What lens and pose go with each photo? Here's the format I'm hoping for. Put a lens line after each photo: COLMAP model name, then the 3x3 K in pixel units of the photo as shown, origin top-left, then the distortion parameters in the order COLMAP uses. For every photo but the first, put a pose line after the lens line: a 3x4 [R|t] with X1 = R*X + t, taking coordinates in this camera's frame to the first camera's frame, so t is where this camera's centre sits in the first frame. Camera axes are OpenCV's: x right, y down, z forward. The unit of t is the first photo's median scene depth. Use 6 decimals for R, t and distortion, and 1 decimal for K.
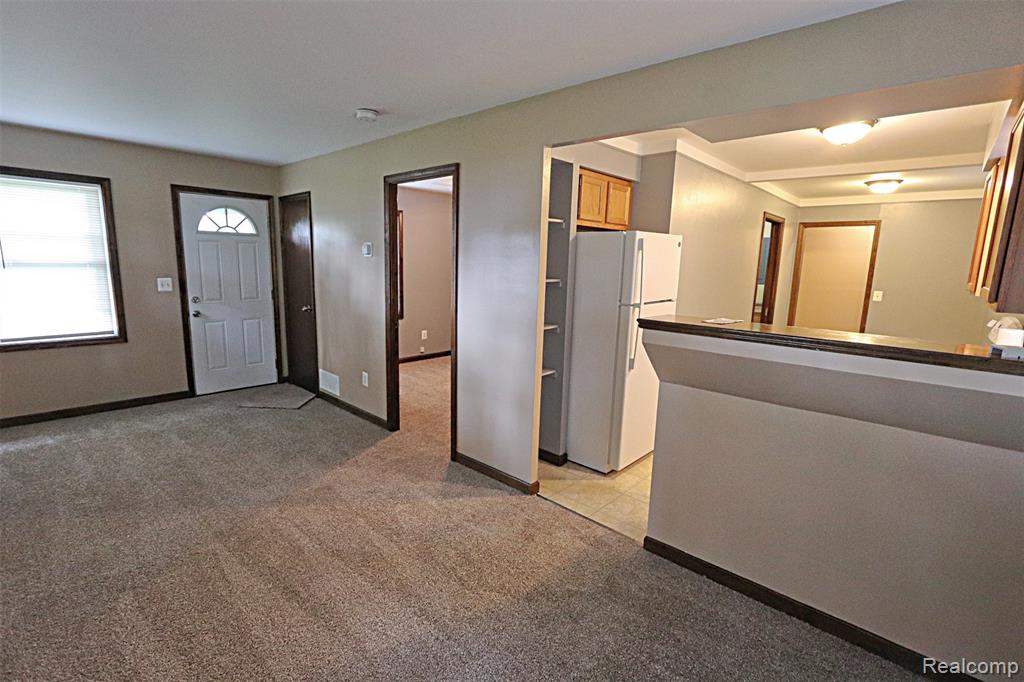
lens RADIAL K [[467.1, 0, 505.3], [0, 467.1, 359.6], [0, 0, 1]] dist [-0.015479, 0.000114]
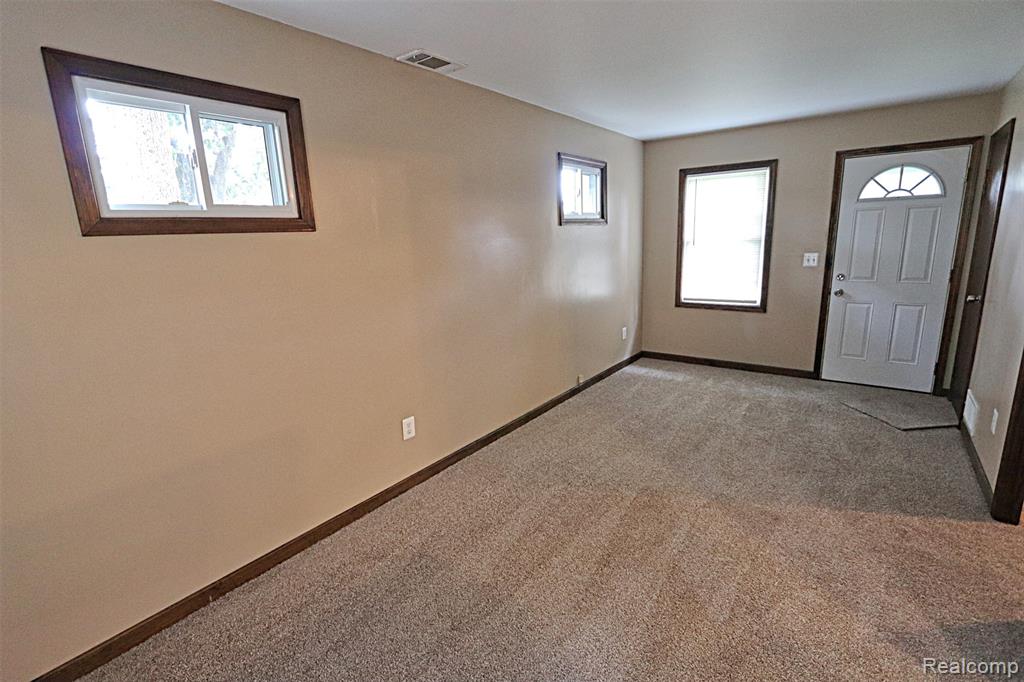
lens RADIAL K [[467.1, 0, 505.3], [0, 467.1, 359.6], [0, 0, 1]] dist [-0.015479, 0.000114]
pose [[0.081181, 0.219736, -0.972176, 0.211403], [-0.162631, 0.965243, 0.204588, -0.054531], [0.983342, 0.141497, 0.114095, 0.285726]]
